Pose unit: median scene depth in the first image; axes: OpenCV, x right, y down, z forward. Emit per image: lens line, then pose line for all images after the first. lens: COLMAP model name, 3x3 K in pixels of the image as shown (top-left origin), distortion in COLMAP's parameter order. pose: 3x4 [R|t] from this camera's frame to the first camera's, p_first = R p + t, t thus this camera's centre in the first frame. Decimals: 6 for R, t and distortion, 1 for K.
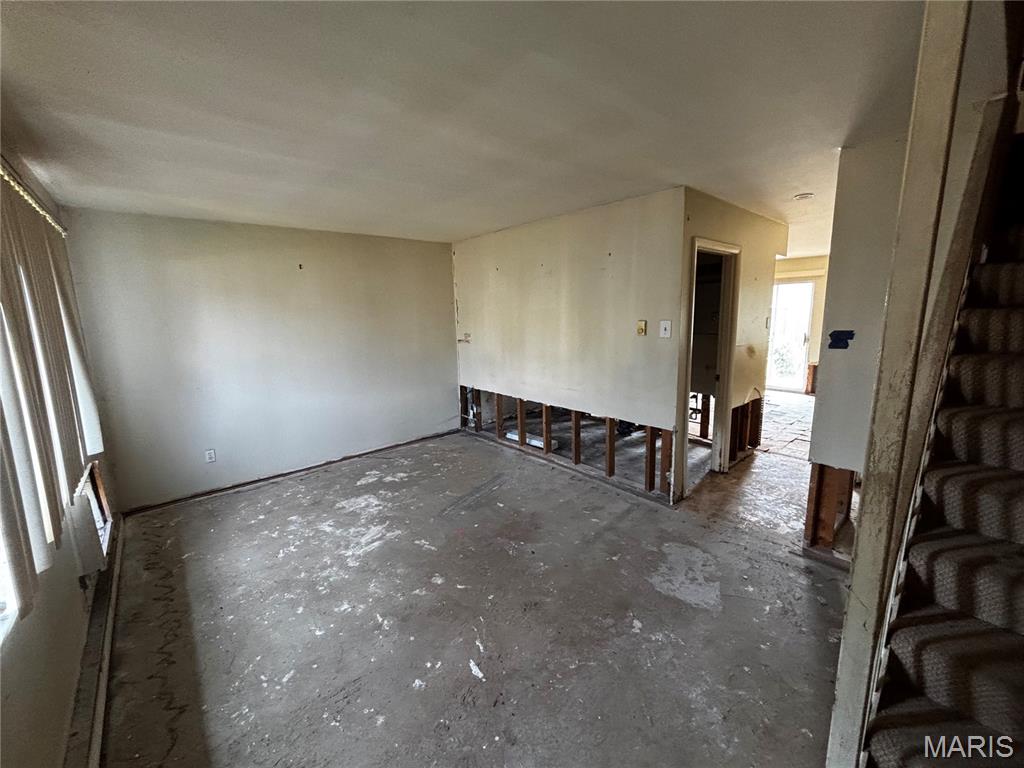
lens RADIAL K [[418.2, 0, 509.2], [0, 418.2, 380.5], [0, 0, 1]] dist [0.011043, 0.000065]
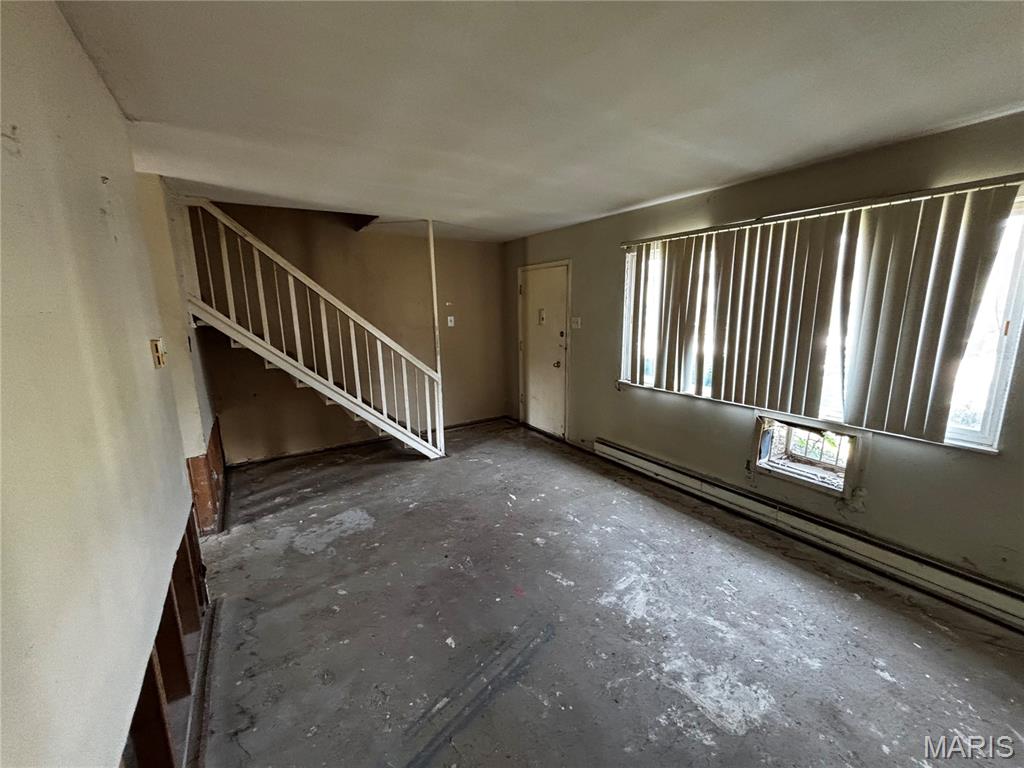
lens RADIAL K [[418.2, 0, 513.8], [0, 418.2, 384.7], [0, 0, 1]] dist [0.011043, 0.000065]
pose [[-0.989525, 0.015614, 0.143514, -0.225767], [0.065249, 0.935168, 0.348144, -0.271929], [-0.128774, 0.353861, -0.926391, 1.601340]]
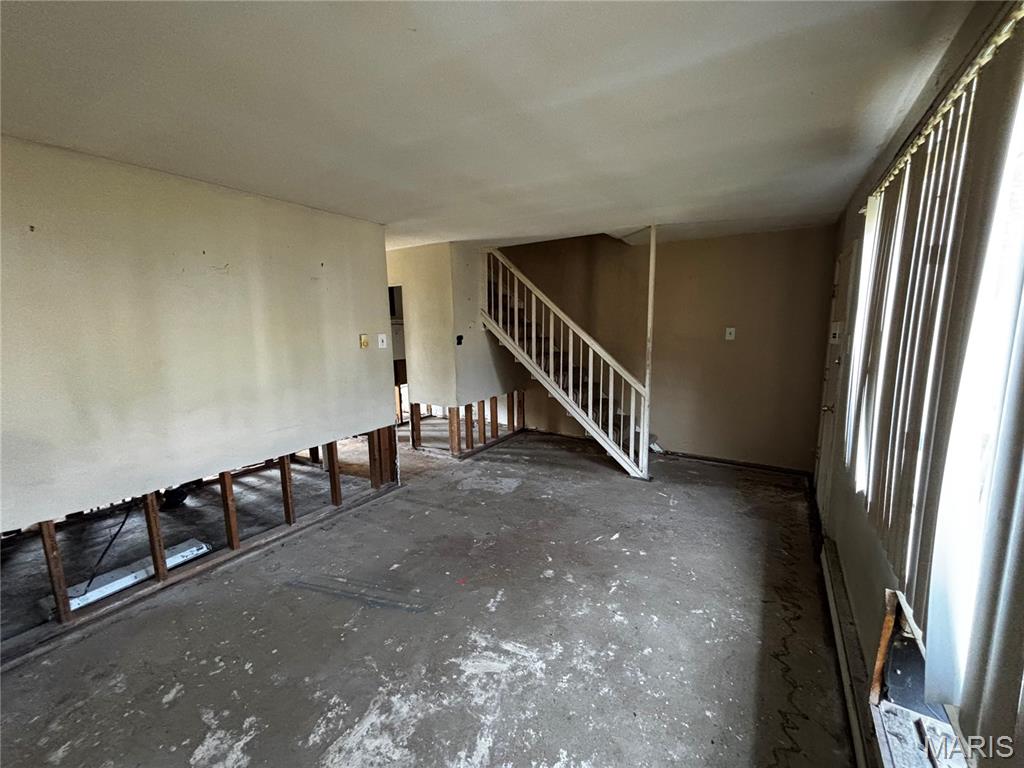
lens RADIAL K [[418.2, 0, 508.6], [0, 418.2, 384.4], [0, 0, 1]] dist [0.011043, 0.000065]
pose [[-0.281129, -0.119362, 0.952218, -0.907235], [0.181540, 0.967705, 0.174900, -0.154572], [-0.942343, 0.222035, -0.250381, 1.046833]]
